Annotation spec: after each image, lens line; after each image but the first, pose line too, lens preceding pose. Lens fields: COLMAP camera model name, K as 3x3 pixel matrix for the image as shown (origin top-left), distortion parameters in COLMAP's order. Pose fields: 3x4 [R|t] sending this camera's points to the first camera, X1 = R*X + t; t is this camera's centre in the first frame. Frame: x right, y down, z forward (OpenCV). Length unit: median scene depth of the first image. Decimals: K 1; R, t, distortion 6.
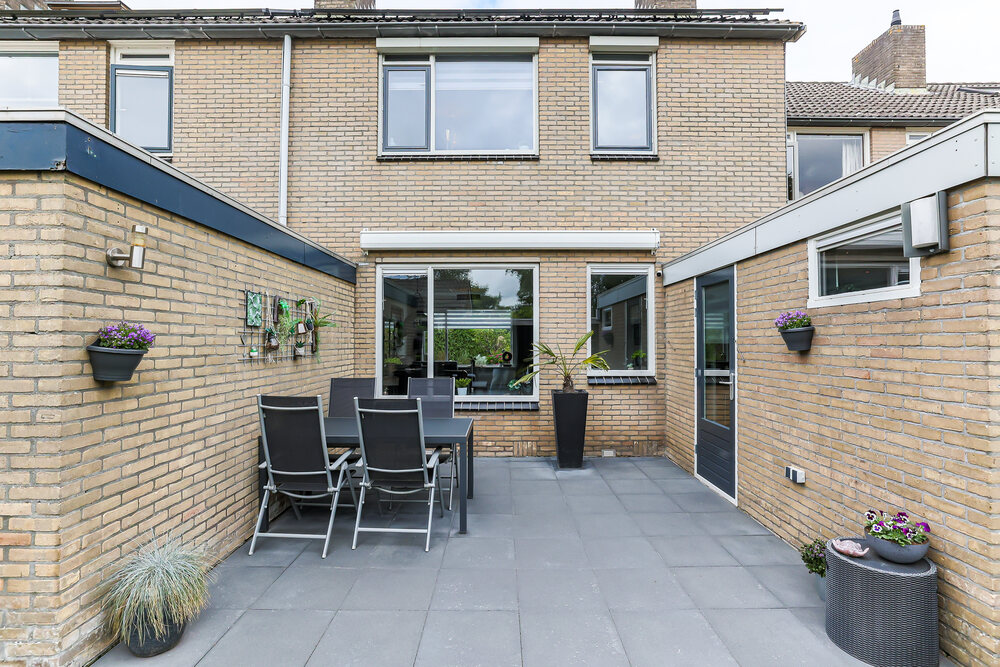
lens RADIAL K [[491.0, 0, 498.8], [0, 491.0, 333.8], [0, 0, 1]] dist [-0.005319, -0.000034]
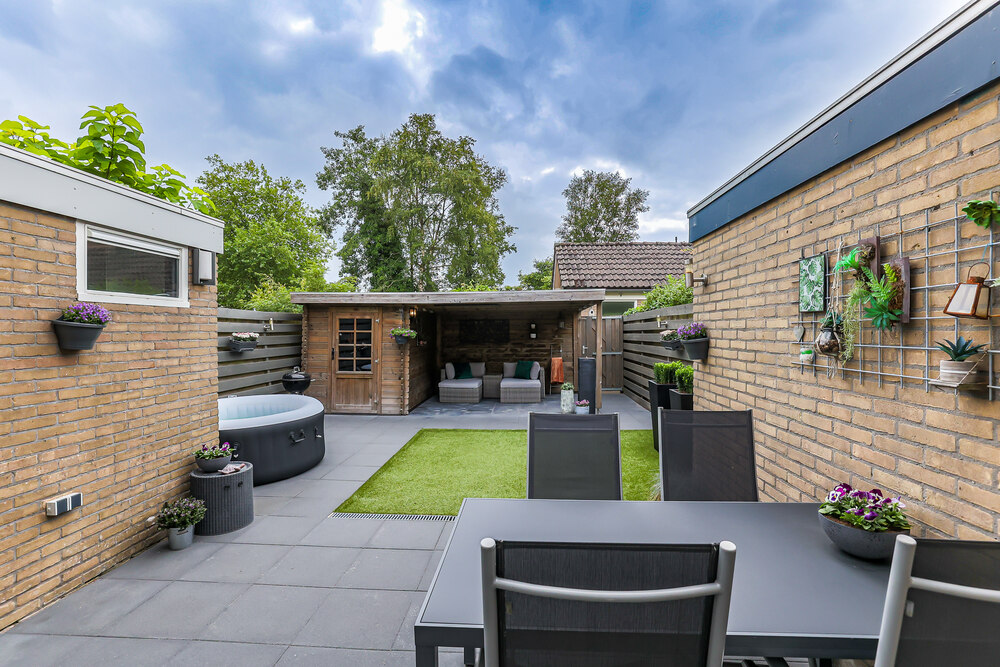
lens RADIAL K [[469.8, 0, 500.5], [0, 469.8, 332.6], [0, 0, 1]] dist [-0.026692, -0.000557]
pose [[-0.998265, 0.004429, 0.058710, -0.186146], [0.003886, 0.999949, -0.009363, 0.017074], [-0.058749, -0.009119, -0.998231, 2.013168]]
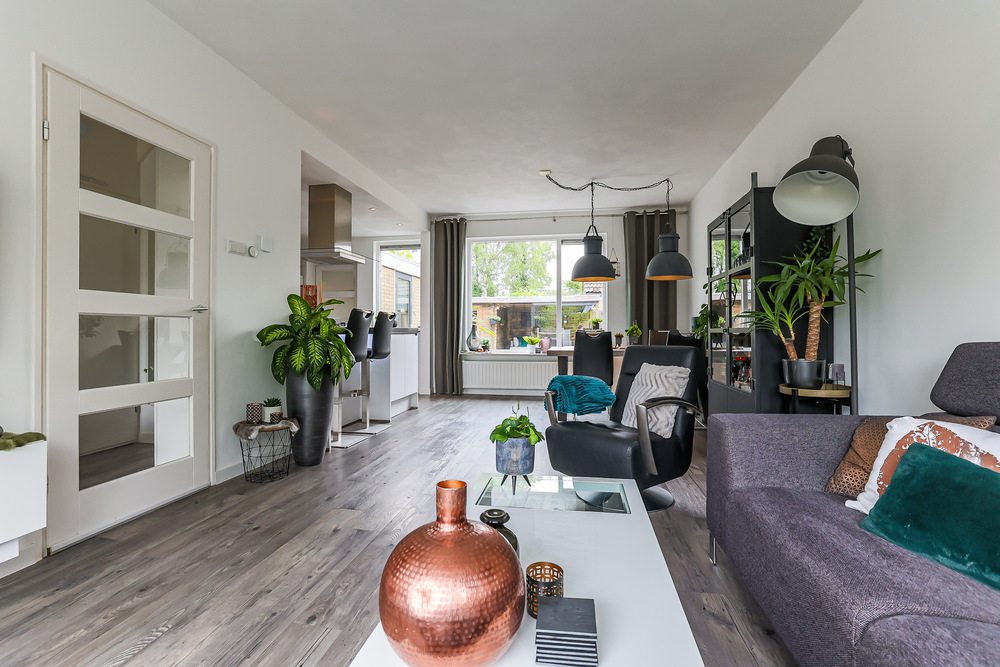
lens RADIAL K [[469.8, 0, 505.3], [0, 469.8, 329.0], [0, 0, 1]] dist [-0.026692, -0.000557]
pose [[-0.988256, -0.000262, 0.152808, -0.288214], [-0.002488, 0.999894, -0.014374, 0.105778], [-0.152788, -0.014585, -0.988151, 3.270101]]
